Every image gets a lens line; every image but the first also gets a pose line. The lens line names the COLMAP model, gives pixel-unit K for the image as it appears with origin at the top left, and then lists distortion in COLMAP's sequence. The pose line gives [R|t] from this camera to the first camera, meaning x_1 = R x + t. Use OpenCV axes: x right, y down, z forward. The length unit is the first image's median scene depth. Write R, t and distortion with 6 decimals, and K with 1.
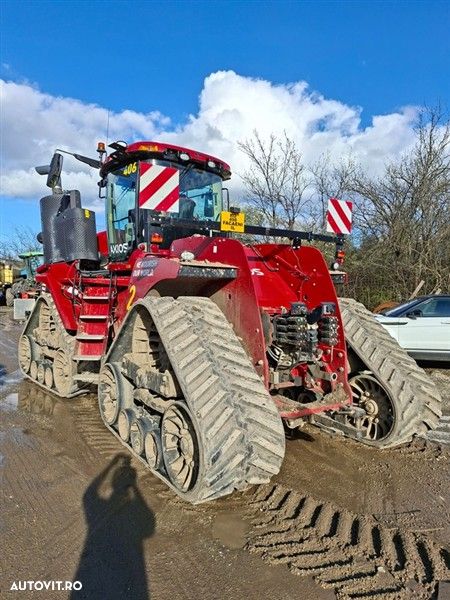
lens RADIAL K [[410.0, 0, 225.0], [0, 410.0, 300.0], [0, 0, 1]] dist [0.100347, -0.088547]
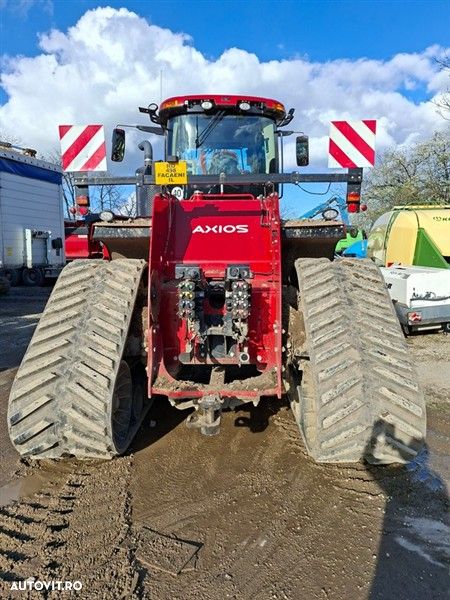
lens RADIAL K [[410.0, 0, 225.0], [0, 410.0, 300.0], [0, 0, 1]] dist [0.100347, -0.088547]
pose [[0.820992, 0.042180, -0.569380, 0.626505], [0.005814, 0.996598, 0.082211, 0.009241], [0.570911, -0.070805, 0.817953, 0.317101]]
